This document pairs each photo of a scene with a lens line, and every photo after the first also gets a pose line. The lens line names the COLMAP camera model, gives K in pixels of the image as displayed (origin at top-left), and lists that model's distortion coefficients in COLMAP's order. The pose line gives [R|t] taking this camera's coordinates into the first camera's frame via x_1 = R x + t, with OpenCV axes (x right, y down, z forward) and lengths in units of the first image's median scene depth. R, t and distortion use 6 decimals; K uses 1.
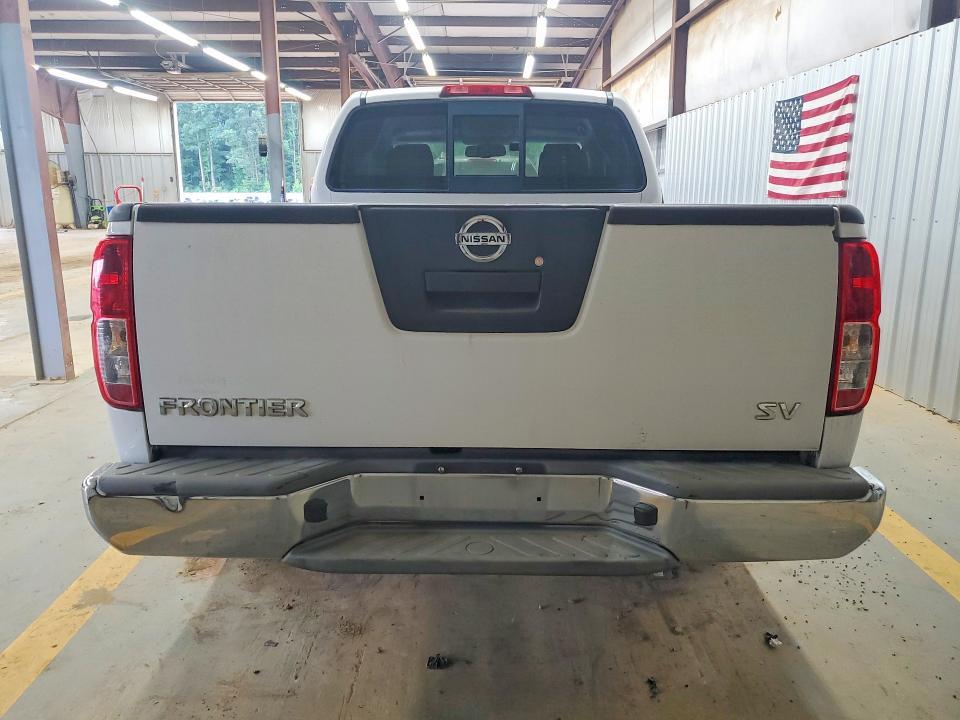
lens RADIAL K [[748.0, 0, 480.0], [0, 748.0, 360.0], [0, 0, 1]] dist [0.002947, 0.002943]
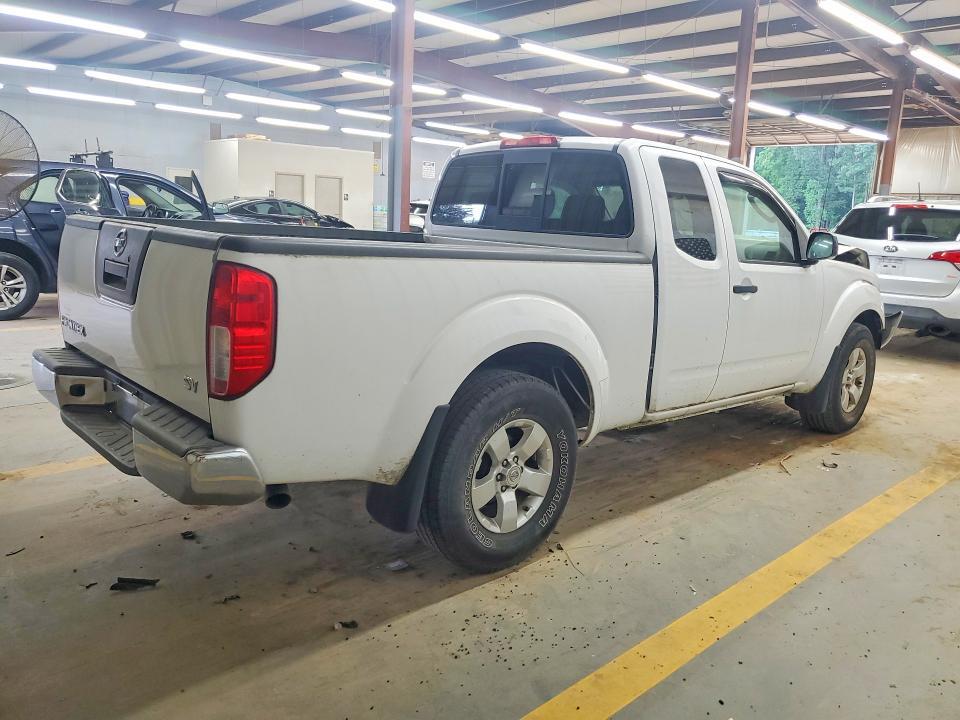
lens RADIAL K [[749.8, 0, 480.9], [0, 749.8, 340.6], [0, 0, 1]] dist [0.008441, 0.003056]
pose [[0.689103, 0.151194, -0.708716, 0.816233], [-0.205596, 0.978597, 0.008864, -0.061143], [0.694887, 0.139601, 0.705439, 0.189919]]
